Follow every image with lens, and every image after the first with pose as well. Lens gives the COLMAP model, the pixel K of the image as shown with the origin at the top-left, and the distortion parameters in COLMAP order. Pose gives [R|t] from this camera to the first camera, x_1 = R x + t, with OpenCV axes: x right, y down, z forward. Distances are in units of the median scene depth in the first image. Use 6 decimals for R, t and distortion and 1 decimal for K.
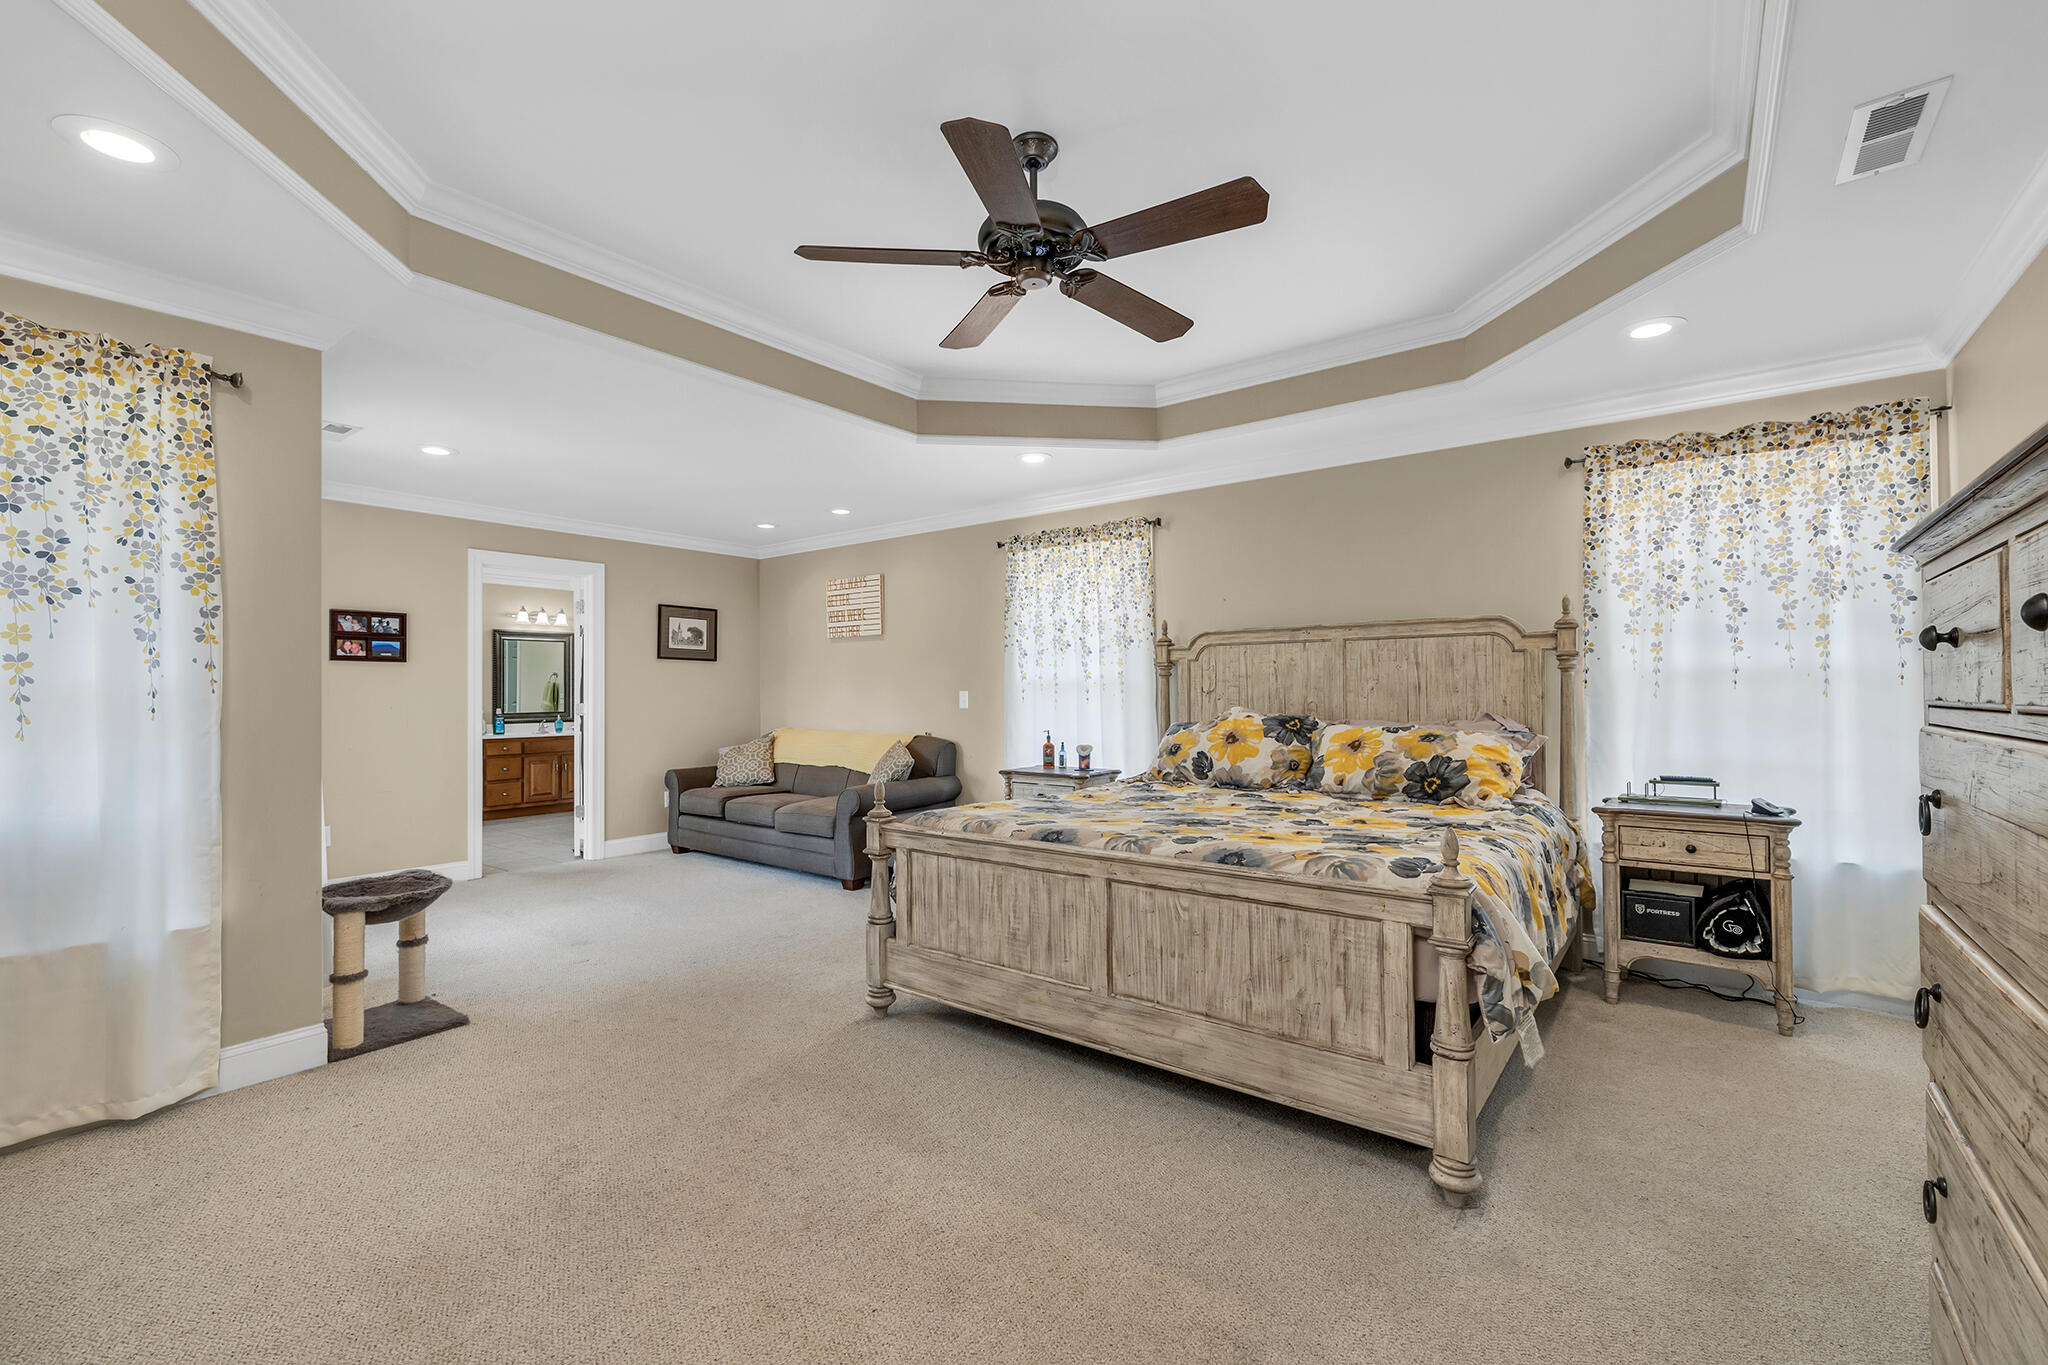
lens RADIAL K [[886.2, 0, 1030.9], [0, 886.2, 680.6], [0, 0, 1]] dist [-0.000749, -0.001067]
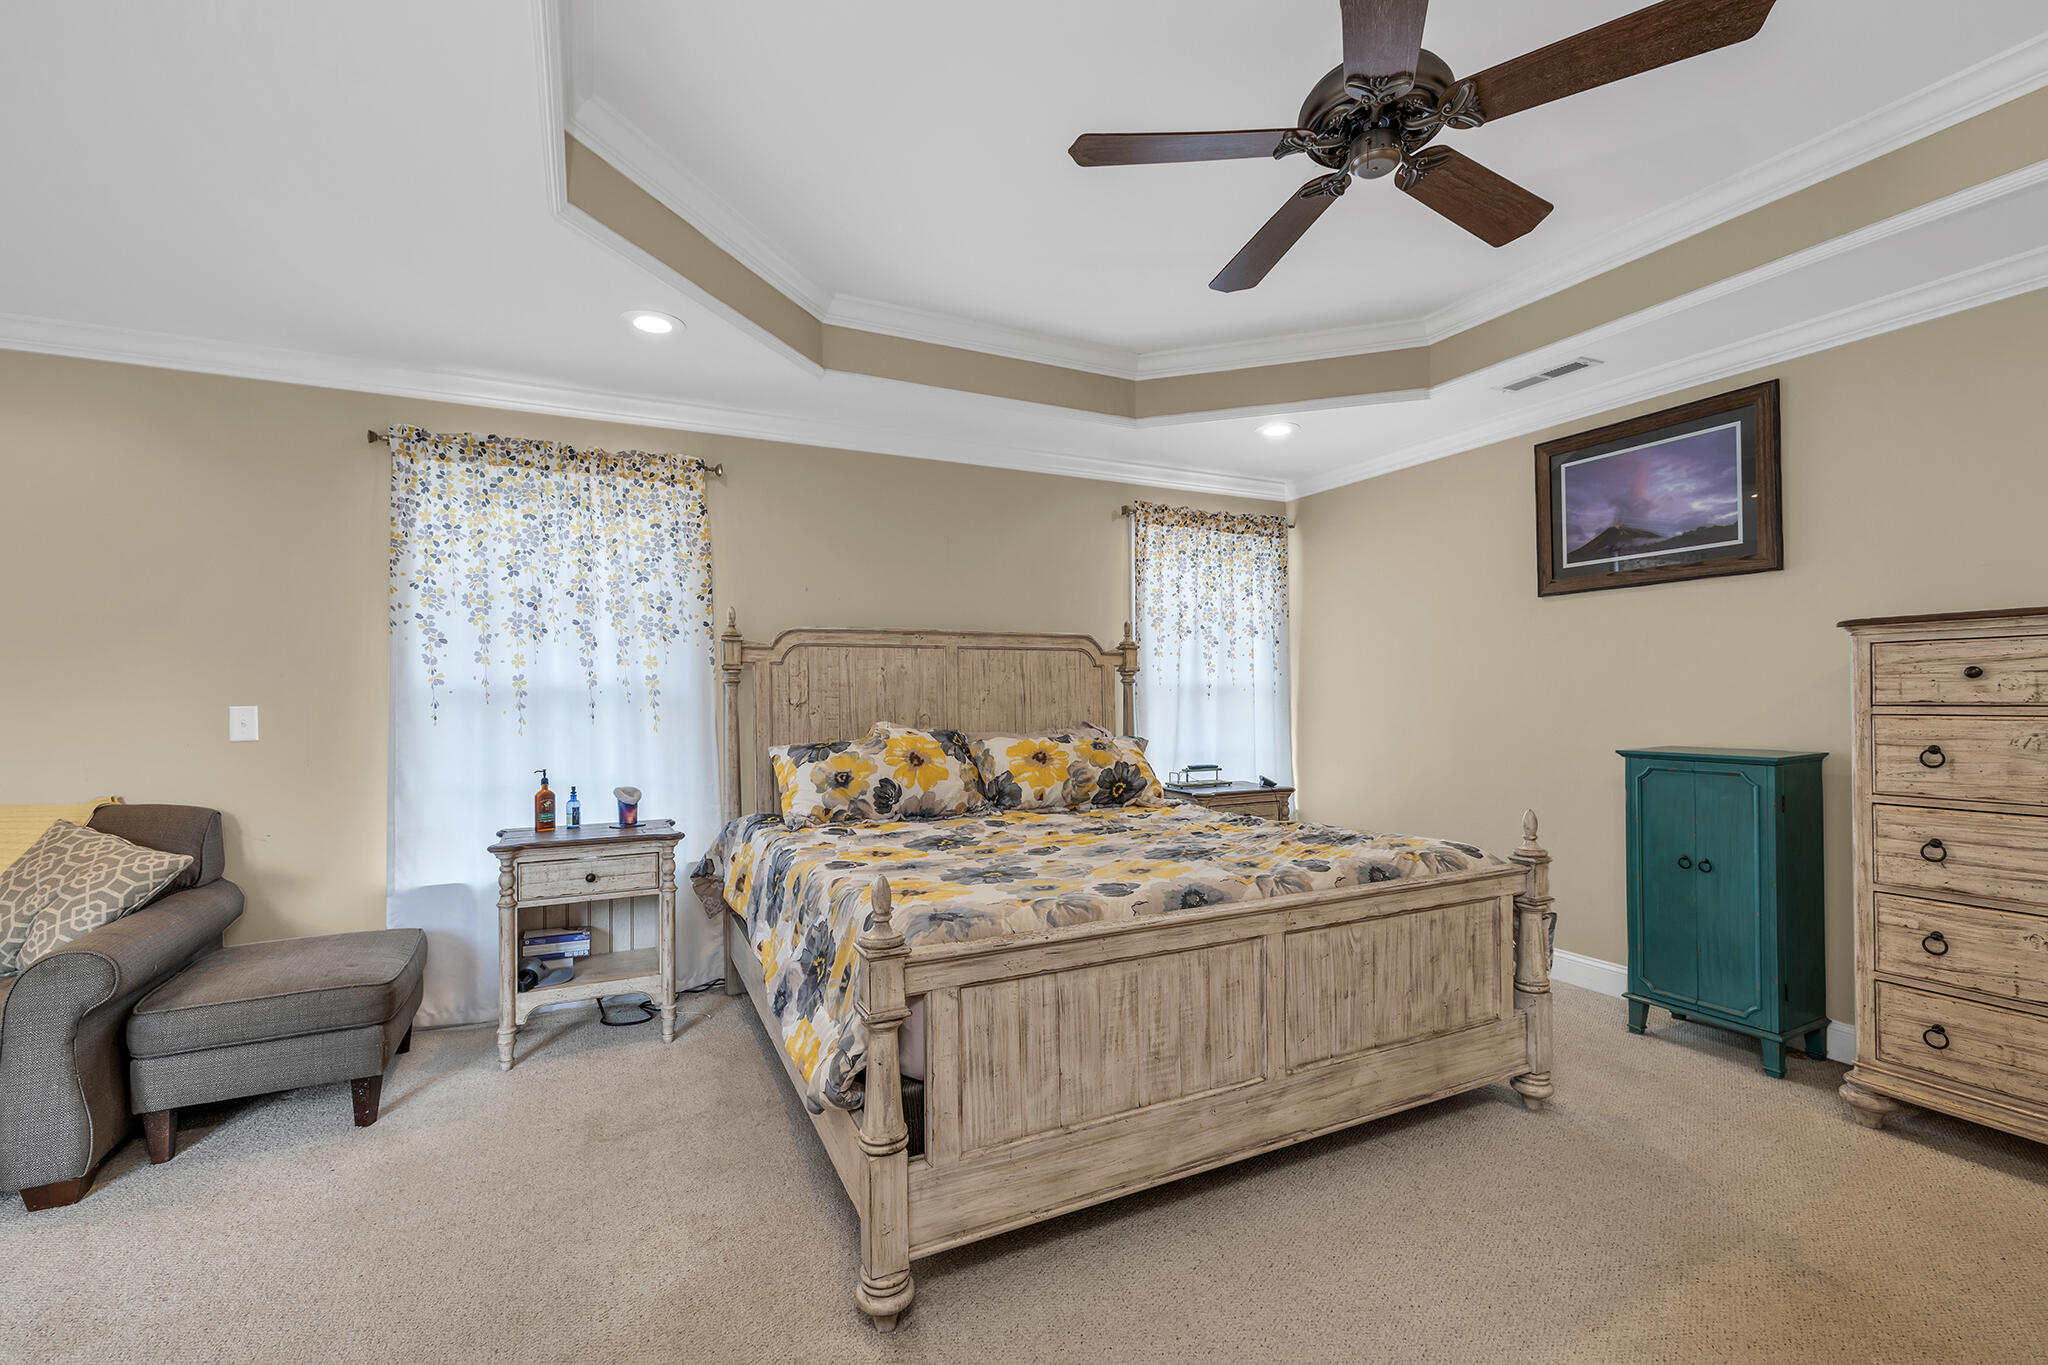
lens RADIAL K [[885.8, 0, 1014.7], [0, 885.8, 691.9], [0, 0, 1]] dist [-0.002776, -0.000163]
pose [[0.429593, 0.007182, 0.902994, -0.561914], [-0.005598, 0.999970, -0.005290, 0.006587], [-0.903005, -0.002782, 0.429620, 0.651155]]
